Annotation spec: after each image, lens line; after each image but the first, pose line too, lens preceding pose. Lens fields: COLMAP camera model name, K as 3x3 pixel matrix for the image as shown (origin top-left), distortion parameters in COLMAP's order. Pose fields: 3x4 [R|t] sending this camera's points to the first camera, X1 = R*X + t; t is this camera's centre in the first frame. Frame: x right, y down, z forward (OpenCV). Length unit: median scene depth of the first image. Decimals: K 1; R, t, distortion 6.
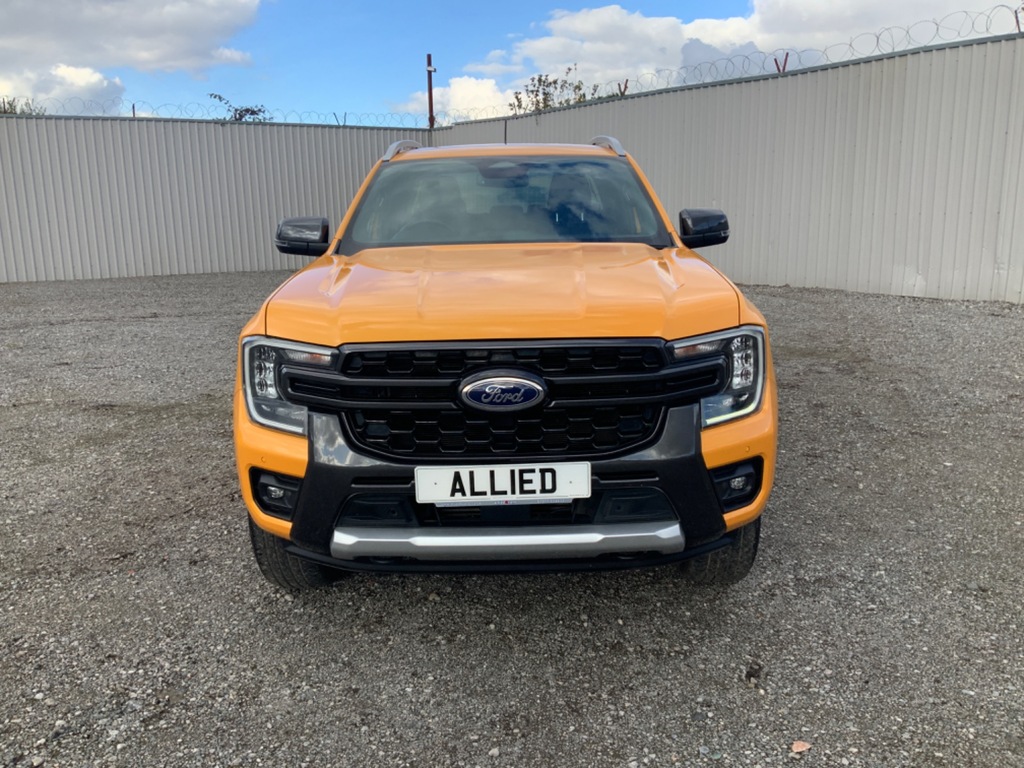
lens RADIAL K [[857.9, 0, 512.0], [0, 857.9, 384.0], [0, 0, 1]] dist [0.032721, -0.009753]
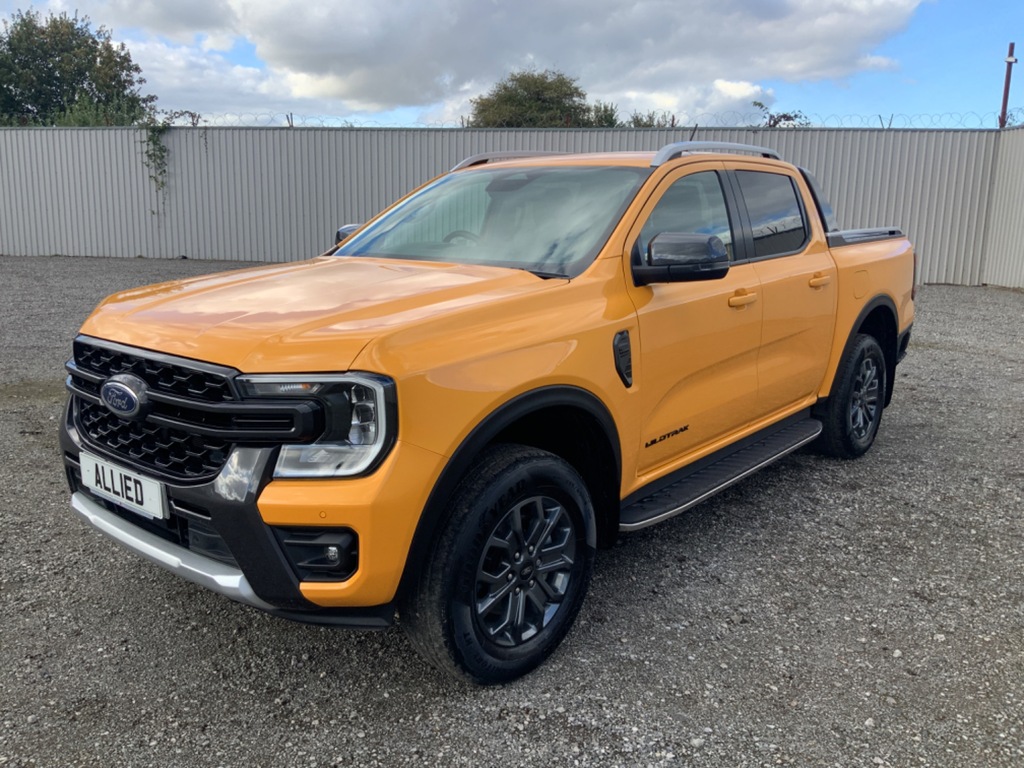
lens RADIAL K [[860.3, 0, 512.4], [0, 860.3, 380.0], [0, 0, 1]] dist [0.004567, -0.019886]
pose [[0.767247, 0.153314, -0.622758, 0.112432], [-0.159409, 0.986123, 0.046375, -0.015182], [0.621226, 0.063692, 0.781039, 0.054884]]
